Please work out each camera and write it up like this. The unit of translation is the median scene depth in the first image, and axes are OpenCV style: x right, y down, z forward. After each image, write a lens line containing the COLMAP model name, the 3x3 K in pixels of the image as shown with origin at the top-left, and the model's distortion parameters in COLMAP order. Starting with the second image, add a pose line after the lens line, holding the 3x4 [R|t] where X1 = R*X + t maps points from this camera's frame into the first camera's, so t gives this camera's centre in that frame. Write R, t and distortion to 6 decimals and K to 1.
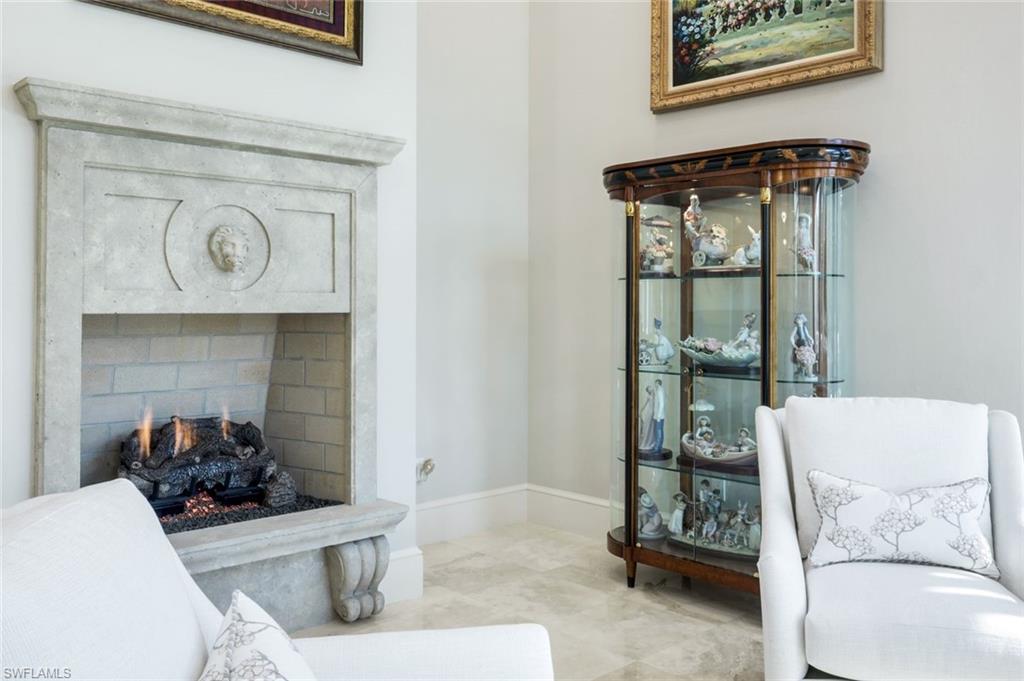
lens RADIAL K [[879.9, 0, 511.6], [0, 879.9, 302.8], [0, 0, 1]] dist [-0.002787, -0.001169]
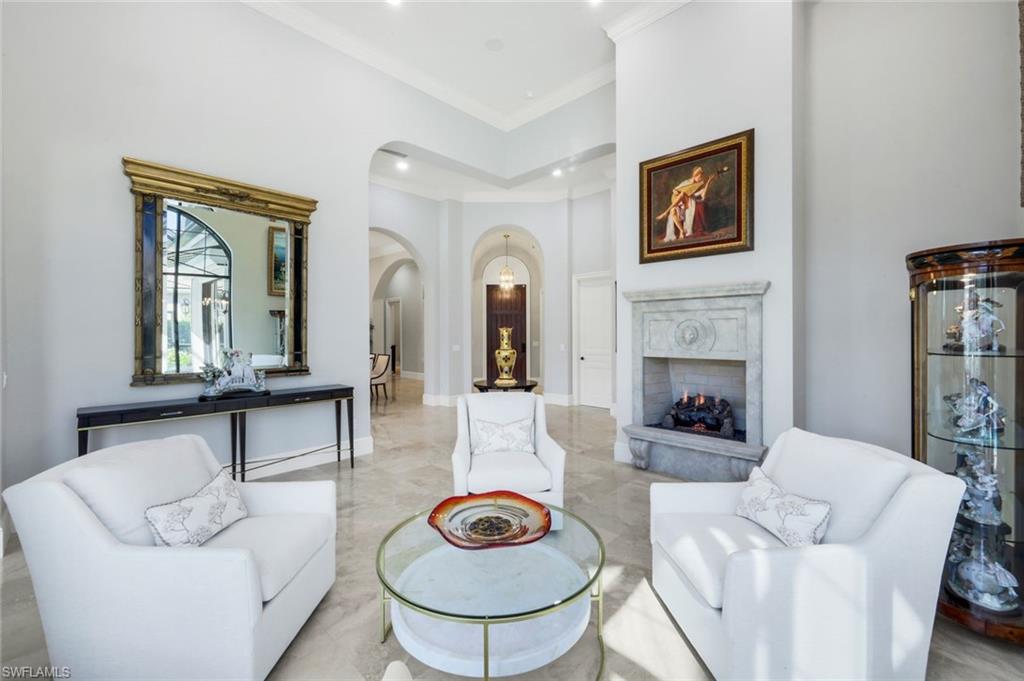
lens RADIAL K [[417.1, 0, 512.0], [0, 417.1, 340.5], [0, 0, 1]] dist [-0.000130, -0.000008]
pose [[0.070585, 0.018204, -0.997340, 0.906293], [0.015374, 0.999695, 0.019335, -0.074693], [0.997387, -0.016698, 0.070284, 0.325483]]
